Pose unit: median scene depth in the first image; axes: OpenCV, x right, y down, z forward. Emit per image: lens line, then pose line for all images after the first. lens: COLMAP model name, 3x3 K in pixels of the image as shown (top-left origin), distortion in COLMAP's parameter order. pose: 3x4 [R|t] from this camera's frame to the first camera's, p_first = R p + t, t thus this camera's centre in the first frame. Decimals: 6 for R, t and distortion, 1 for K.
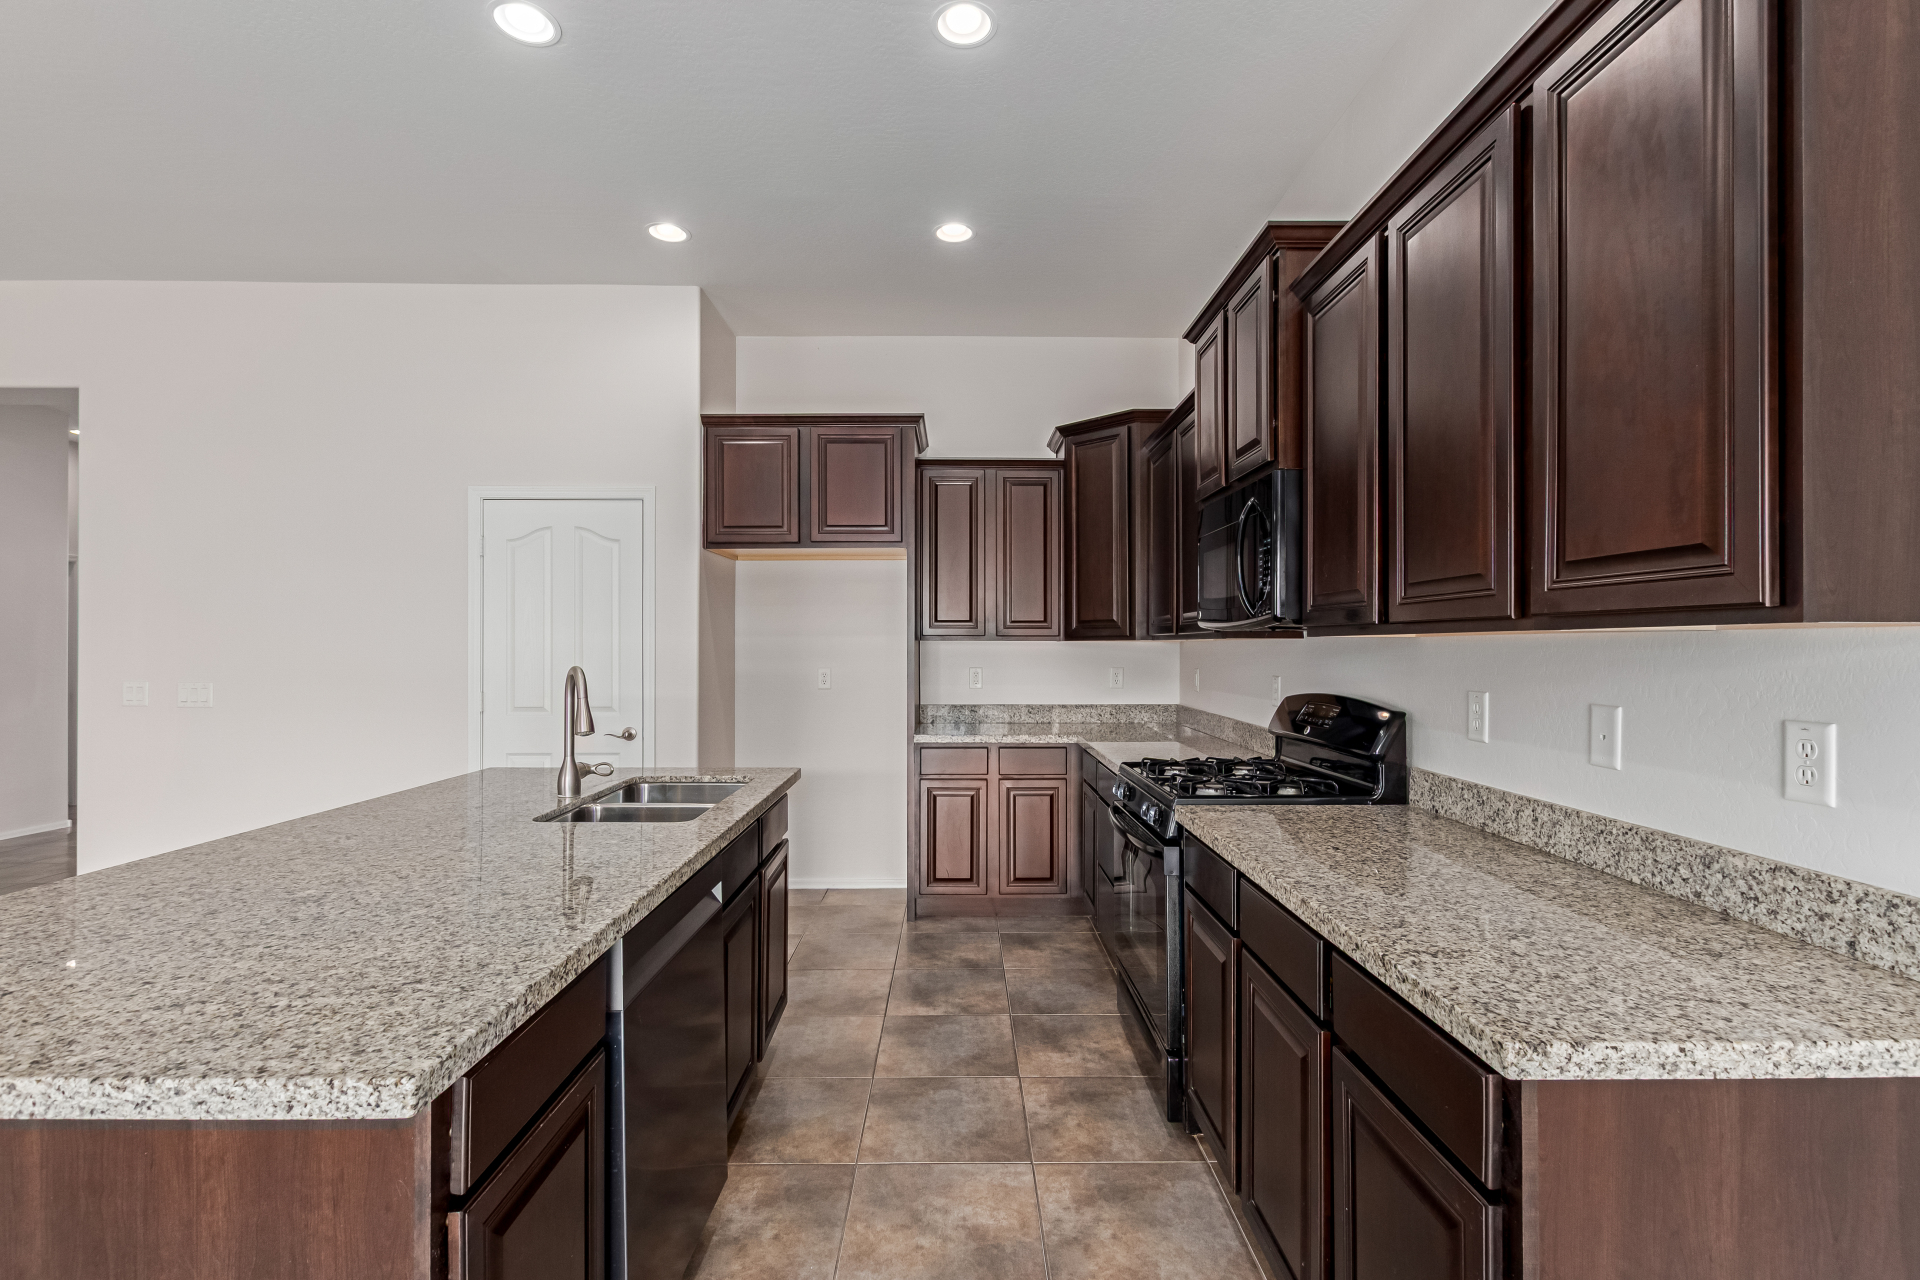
lens RADIAL K [[880.4, 0, 959.5], [0, 880.4, 641.5], [0, 0, 1]] dist [0.010663, -0.001103]
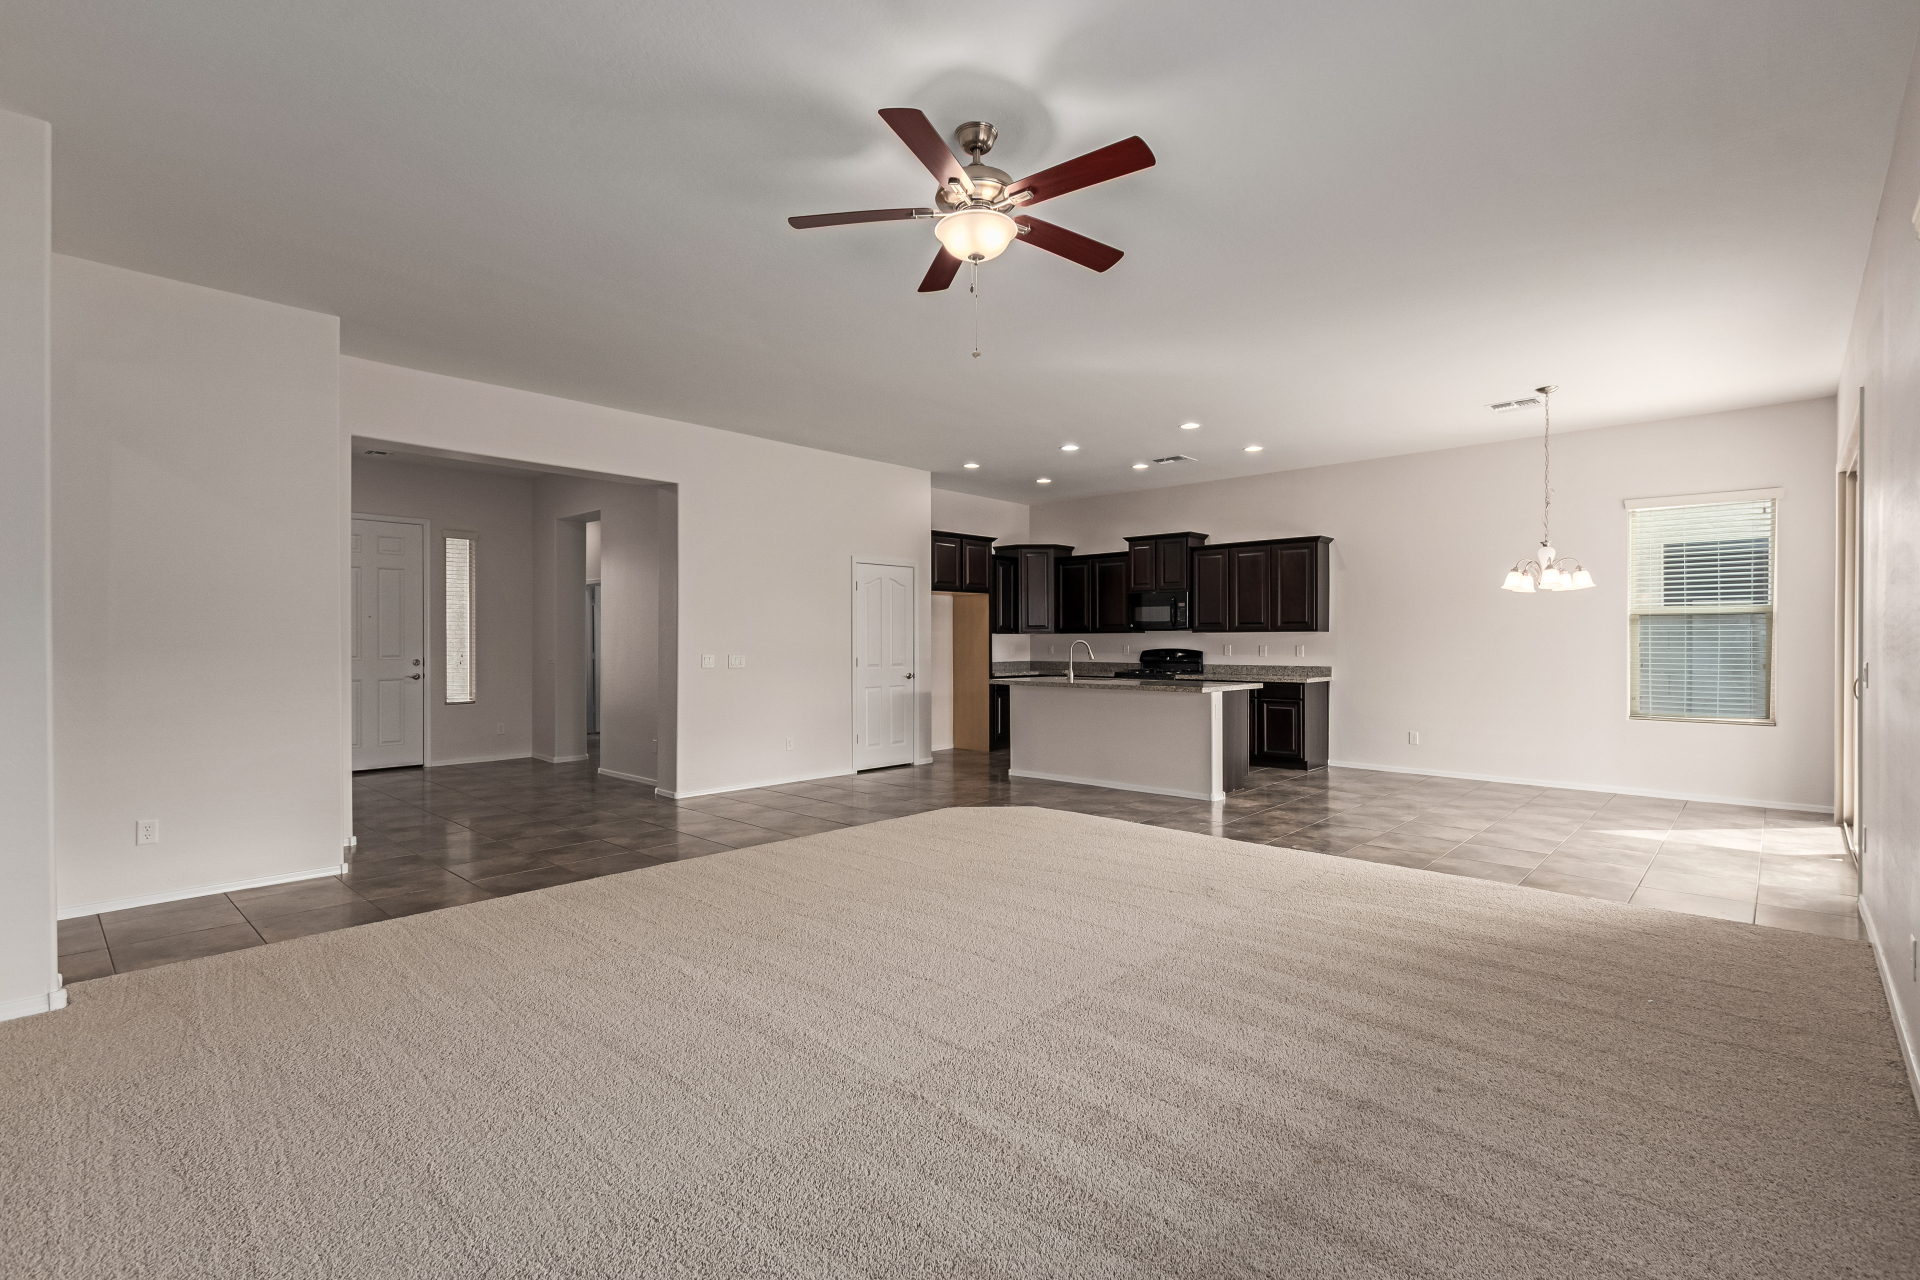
lens RADIAL K [[880.4, 0, 954.2], [0, 880.4, 647.5], [0, 0, 1]] dist [0.010663, -0.001103]
pose [[0.678958, -0.004813, 0.734161, -1.828170], [0.004550, 0.999987, 0.002347, 0.027569], [-0.734163, 0.001747, 0.678971, -0.511273]]
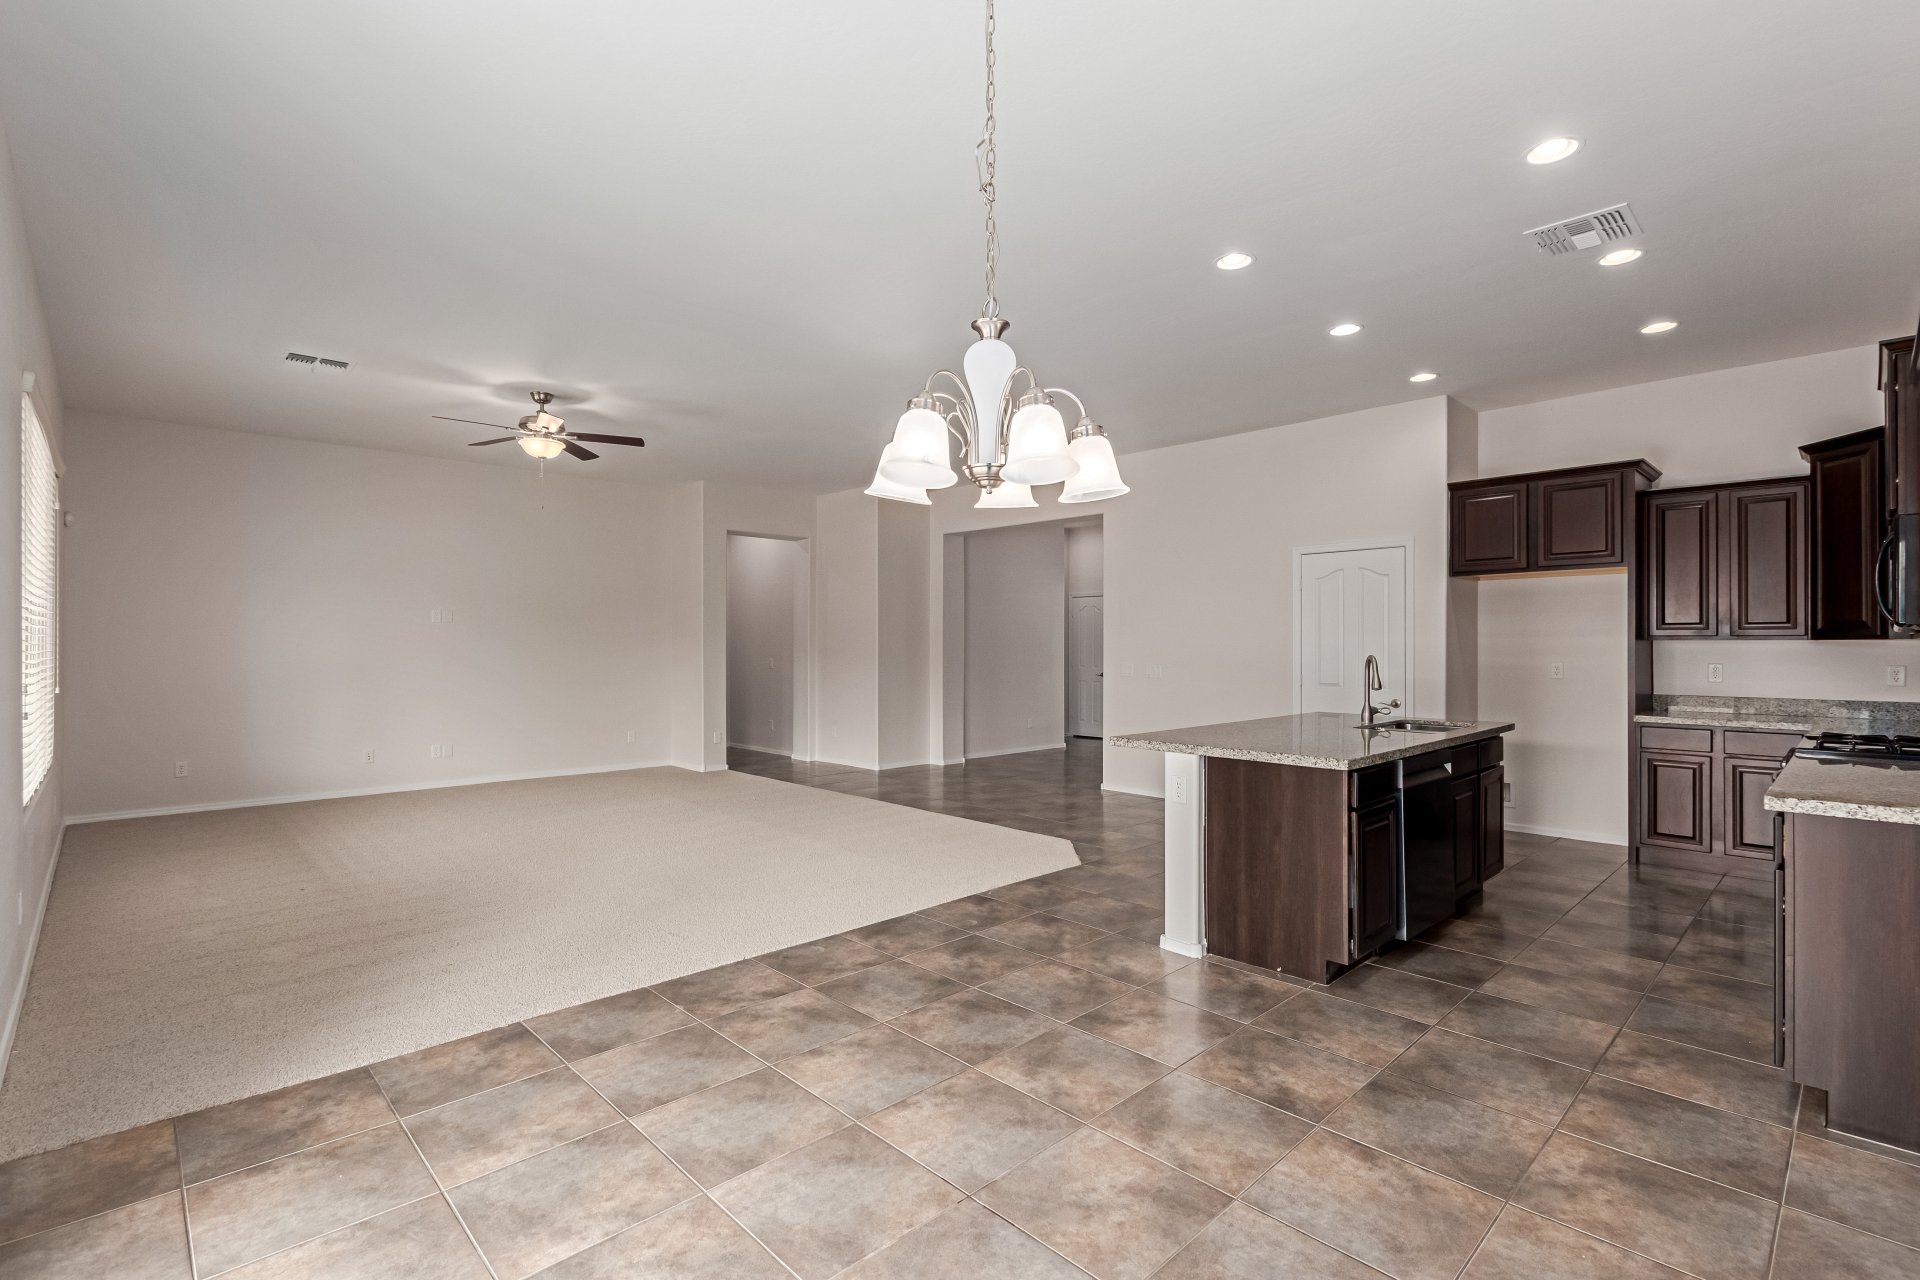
lens RADIAL K [[880.4, 0, 962.3], [0, 880.4, 647.5], [0, 0, 1]] dist [0.010663, -0.001103]
pose [[0.694182, 0.001517, -0.719798, 0.191807], [0.004391, 0.999970, 0.006342, -0.002996], [0.719786, -0.007563, 0.694154, -0.564529]]
